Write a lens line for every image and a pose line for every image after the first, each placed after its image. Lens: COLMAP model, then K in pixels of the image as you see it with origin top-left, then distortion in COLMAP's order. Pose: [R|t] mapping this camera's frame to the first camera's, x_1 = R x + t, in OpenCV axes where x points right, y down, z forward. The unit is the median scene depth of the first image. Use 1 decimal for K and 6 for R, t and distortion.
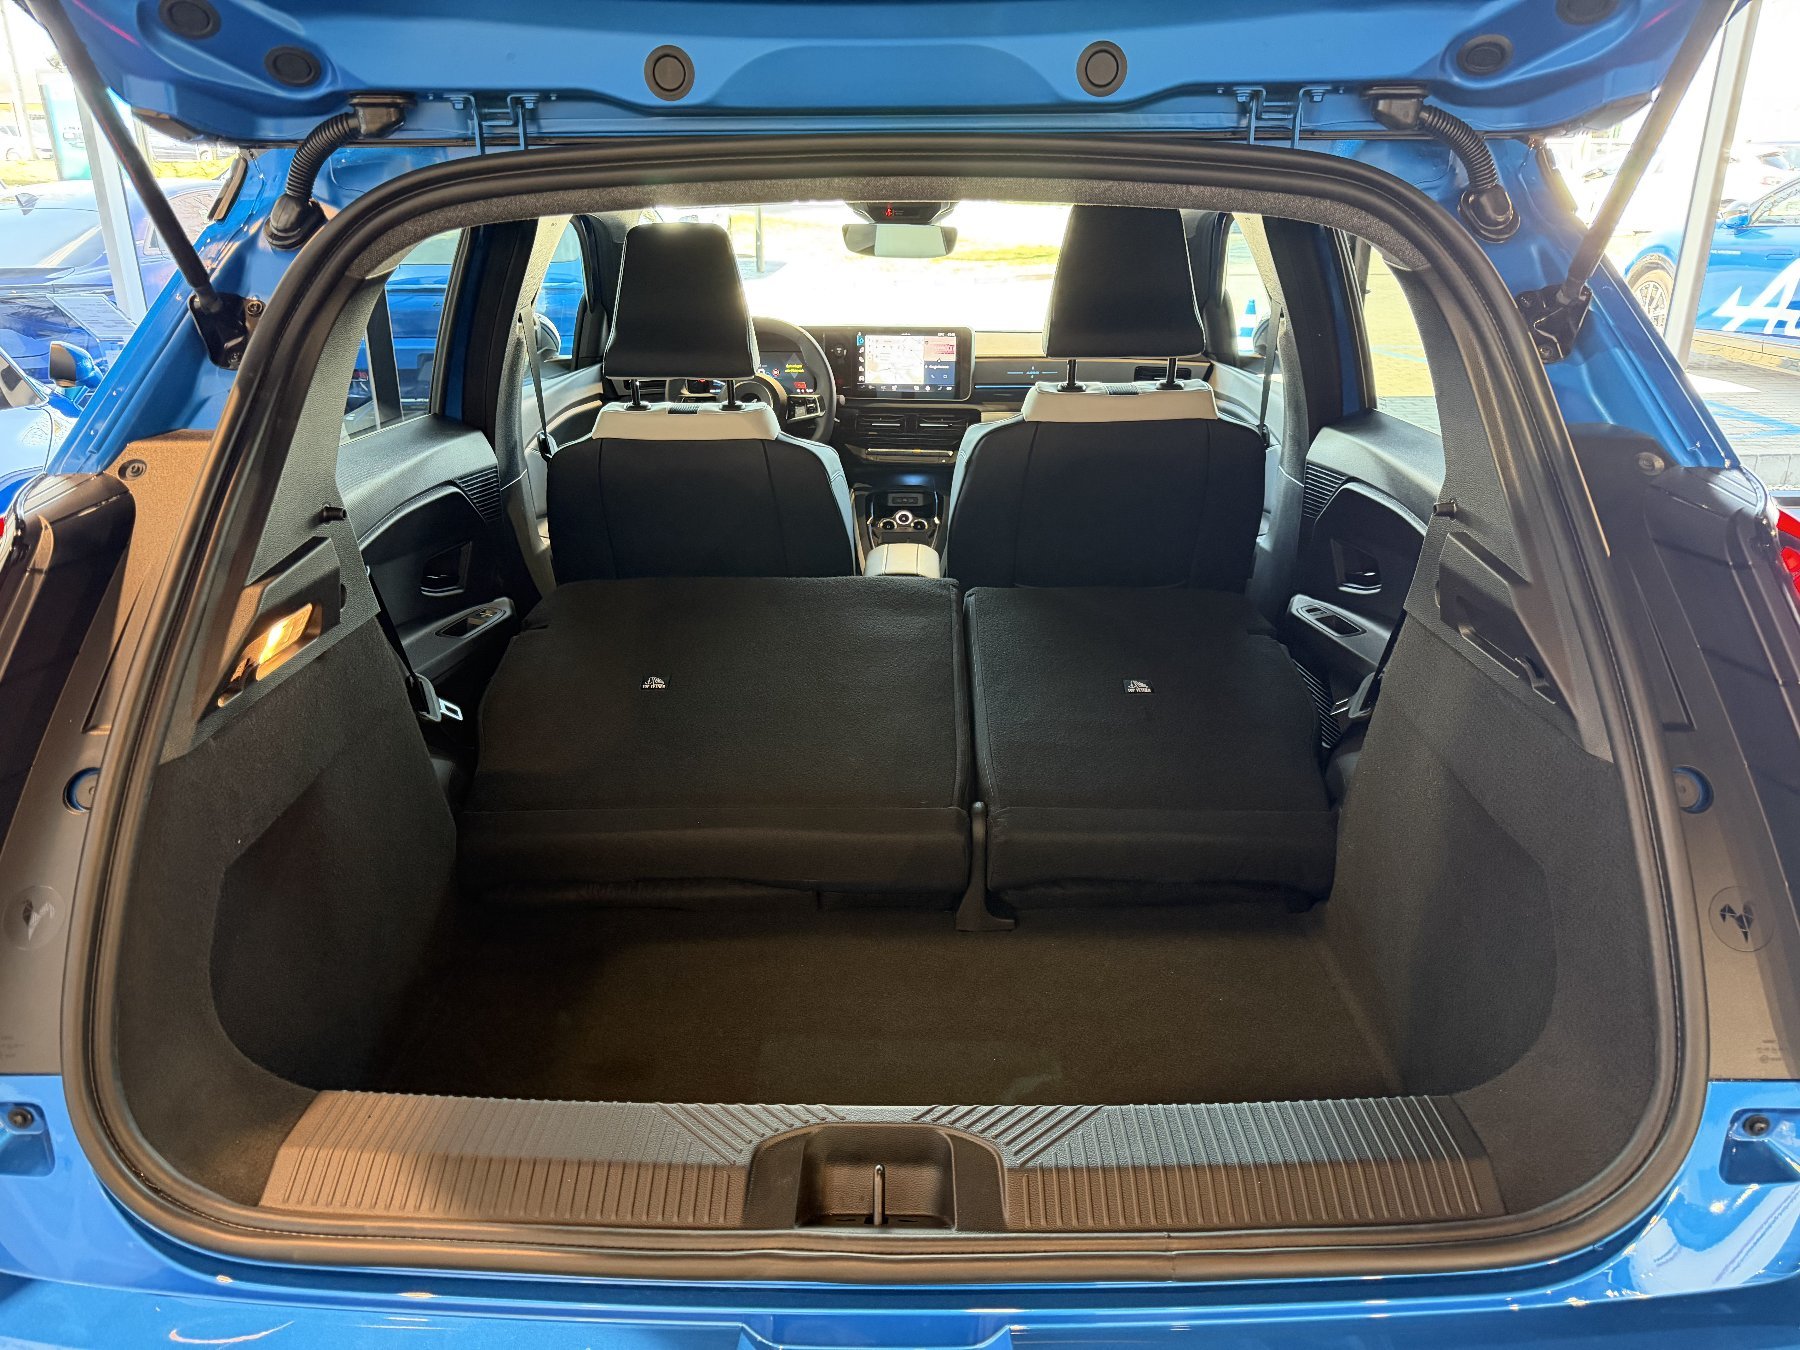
lens RADIAL K [[1261.8, 0, 900.0], [0, 1261.8, 675.0], [0, 0, 1]] dist [0.047922, -0.049833]
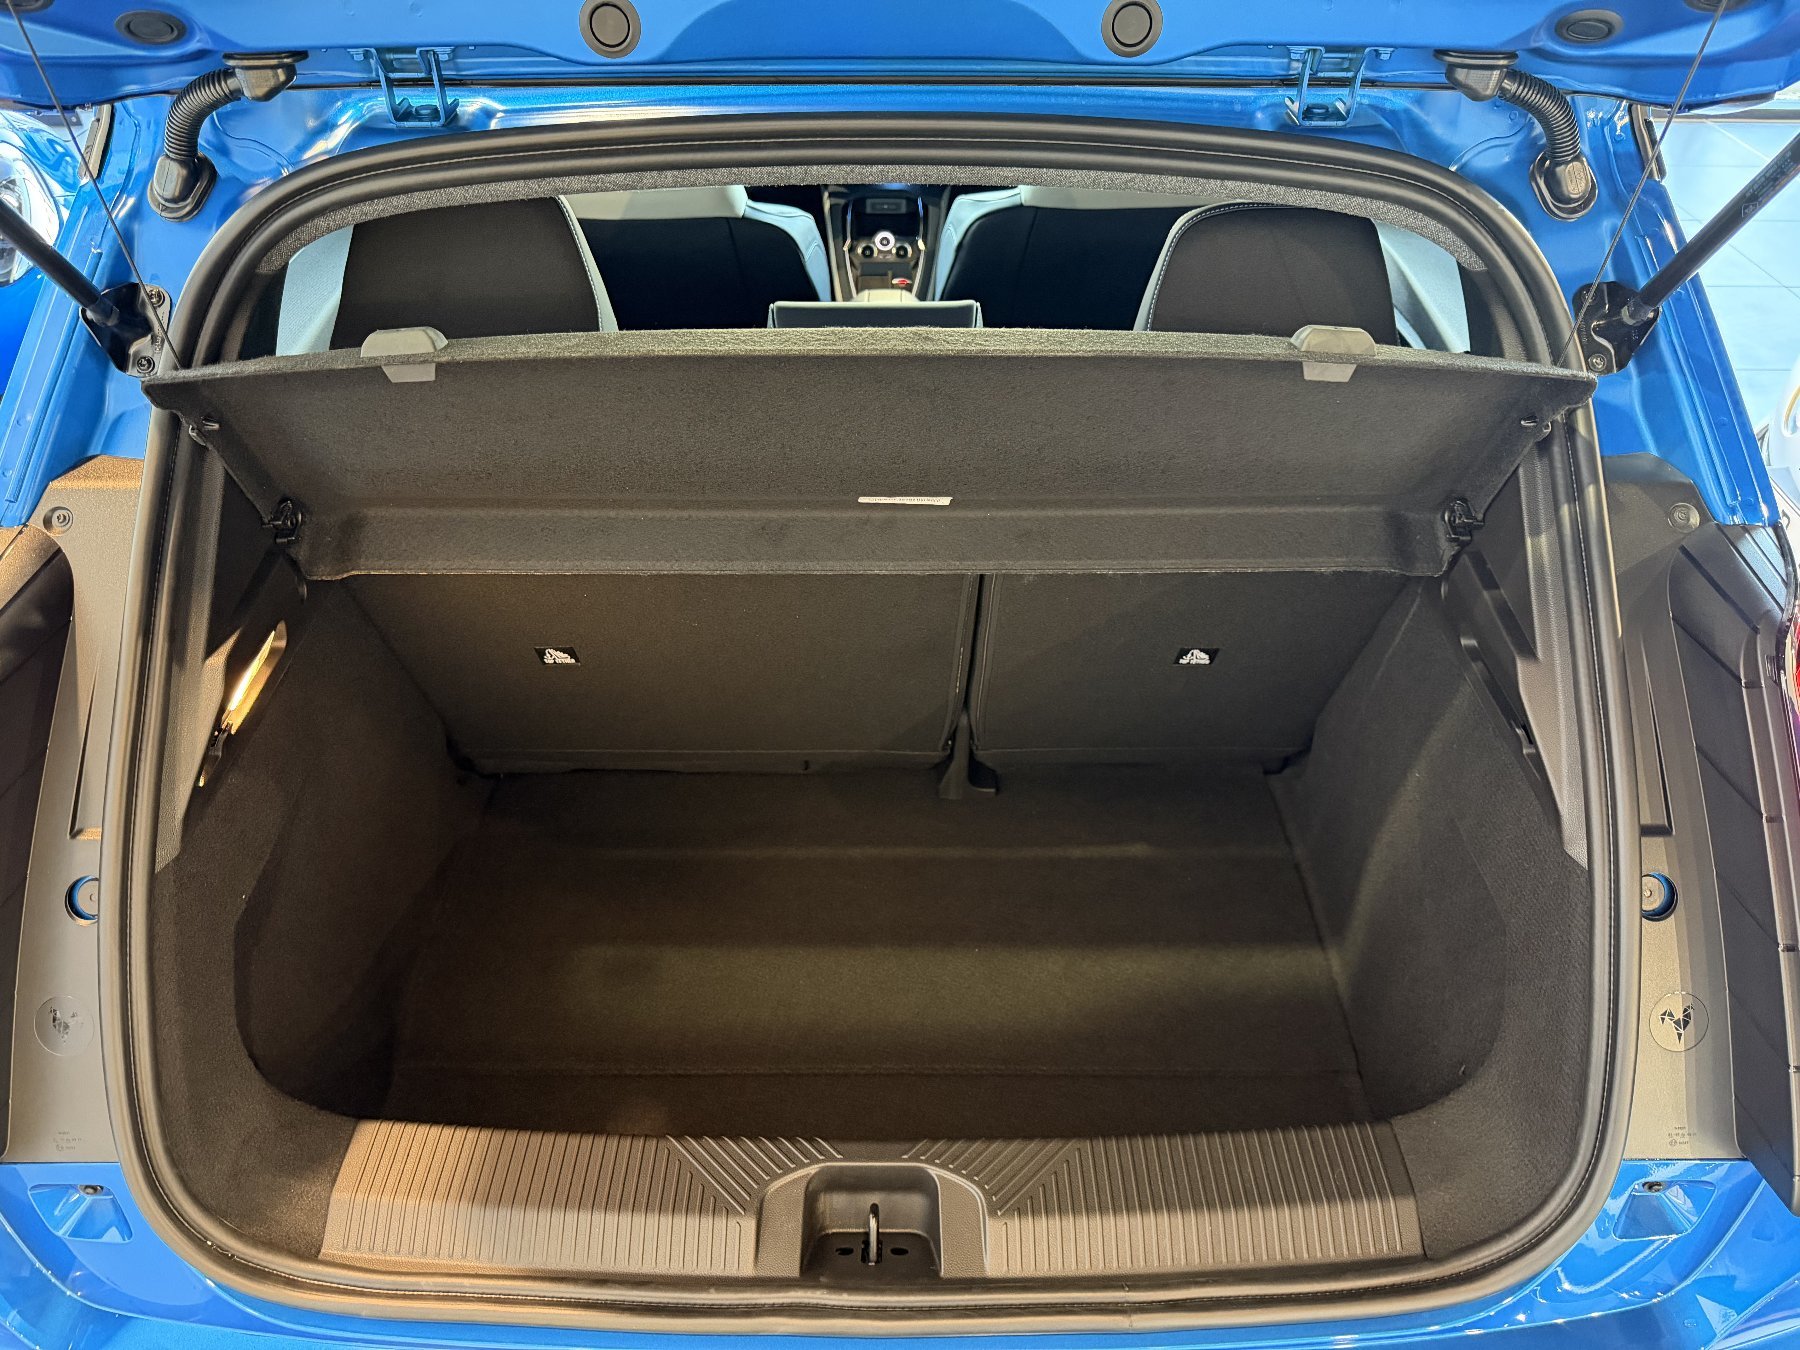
lens RADIAL K [[1279.3, 0, 900.0], [0, 1279.3, 675.0], [0, 0, 1]] dist [0.008645, -0.001559]
pose [[0.999836, -0.004020, 0.017672, -0.009405], [-0.002007, 0.944540, 0.328391, -0.350466], [-0.018012, -0.328372, 0.944377, 0.072647]]
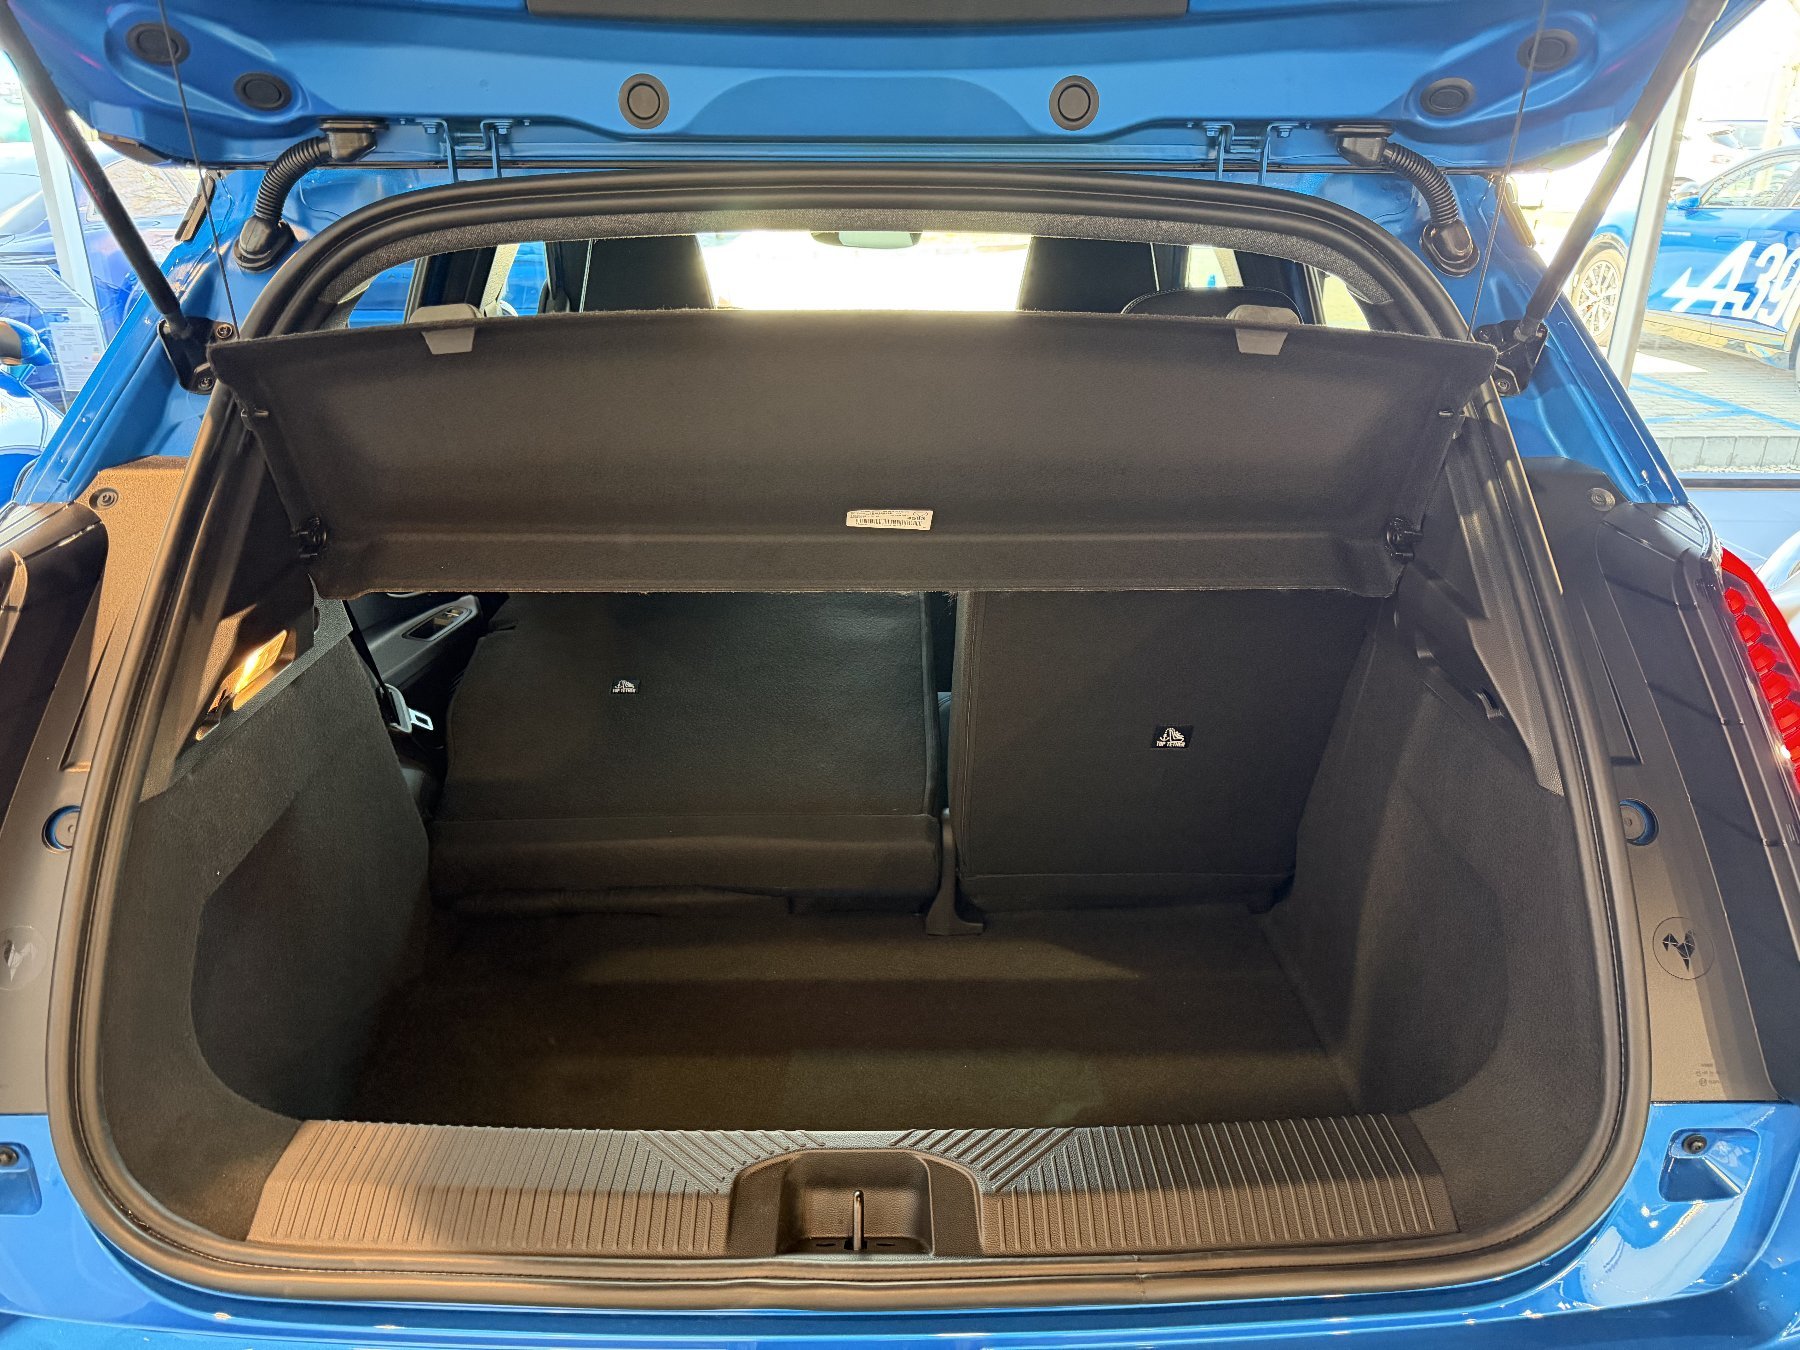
lens RADIAL K [[1265.2, 0, 899.9], [0, 1265.2, 671.5], [0, 0, 1]] dist [0.035302, -0.035128]
pose [[0.999519, -0.000963, 0.030986, -0.011685], [0.000285, 0.999761, 0.021864, -0.046757], [-0.031000, -0.021845, 0.999281, -0.016492]]
